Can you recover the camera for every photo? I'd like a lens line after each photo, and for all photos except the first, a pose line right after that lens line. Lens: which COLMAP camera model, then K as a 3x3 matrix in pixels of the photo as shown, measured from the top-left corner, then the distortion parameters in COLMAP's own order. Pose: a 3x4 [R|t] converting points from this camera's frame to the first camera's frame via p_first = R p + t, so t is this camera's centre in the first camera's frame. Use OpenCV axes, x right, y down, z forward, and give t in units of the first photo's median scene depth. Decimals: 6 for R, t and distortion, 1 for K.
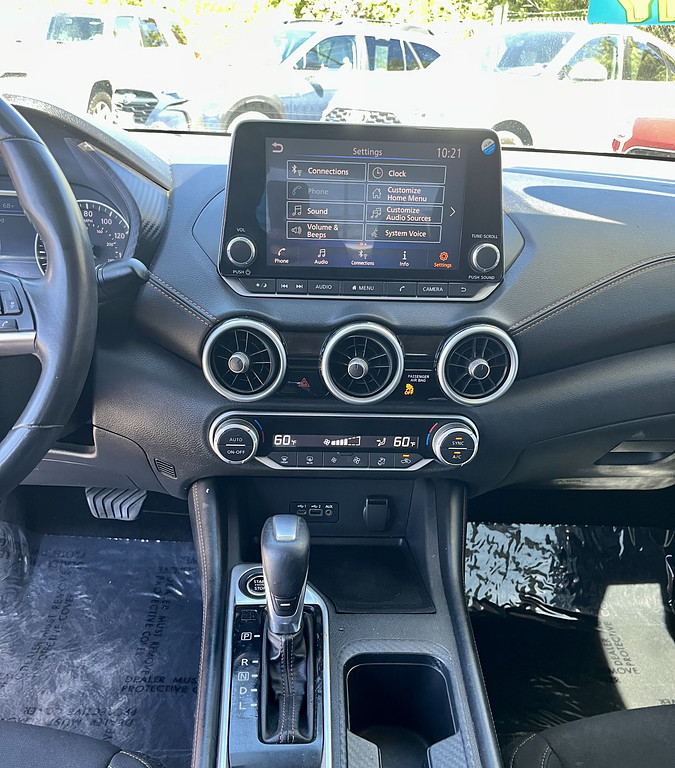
lens RADIAL K [[623.2, 0, 336.6], [0, 623.2, 392.1], [0, 0, 1]] dist [0.039050, -0.015079]
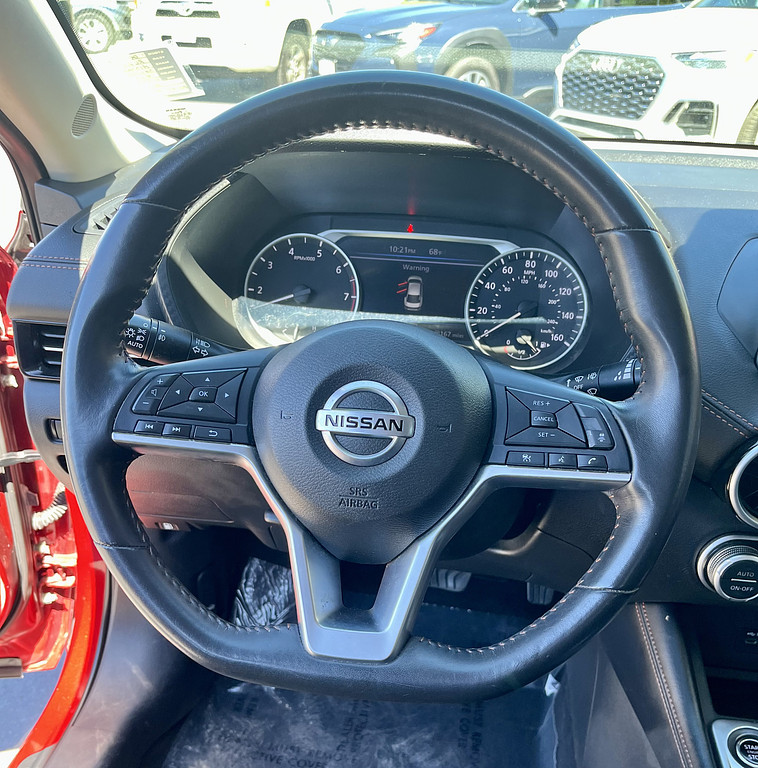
lens RADIAL K [[715.7, 0, 388.6], [0, 715.7, 406.4], [0, 0, 1]] dist [0.014238, 0.000000]
pose [[0.989935, 0.063608, -0.126425, -0.481313], [-0.056373, 0.996605, 0.060008, -0.155491], [0.129813, -0.052277, 0.990159, 0.048700]]
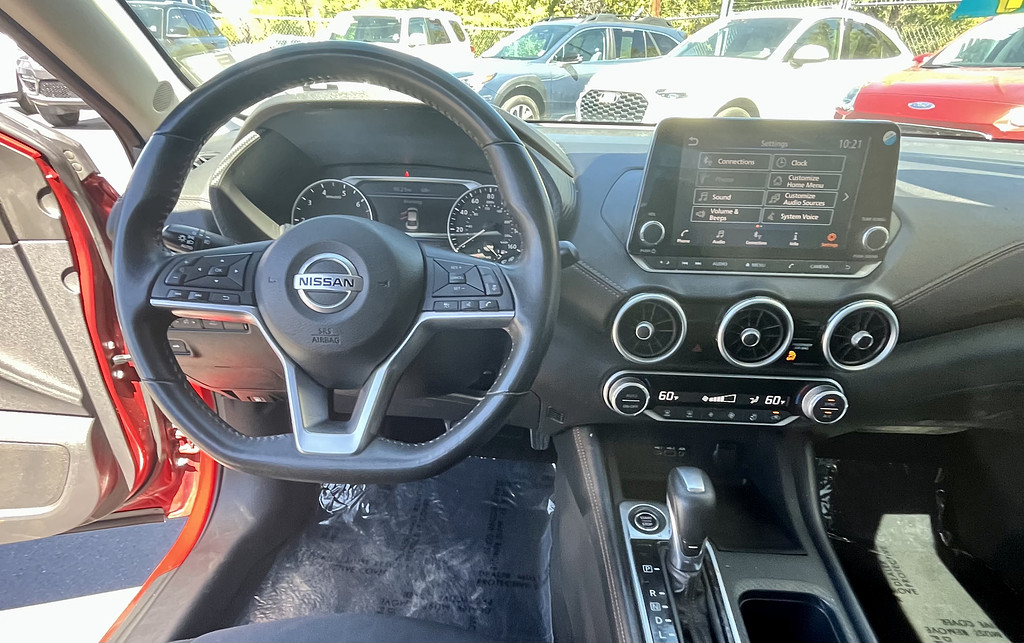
lens RADIAL K [[504.5, 0, 513.0], [0, 504.5, 330.6], [0, 0, 1]] dist [0.013599, -0.002561]
pose [[0.996371, 0.021854, -0.082269, -0.289386], [-0.019924, 0.999508, 0.024210, -0.058690], [0.082758, -0.022483, 0.996316, 0.055659]]
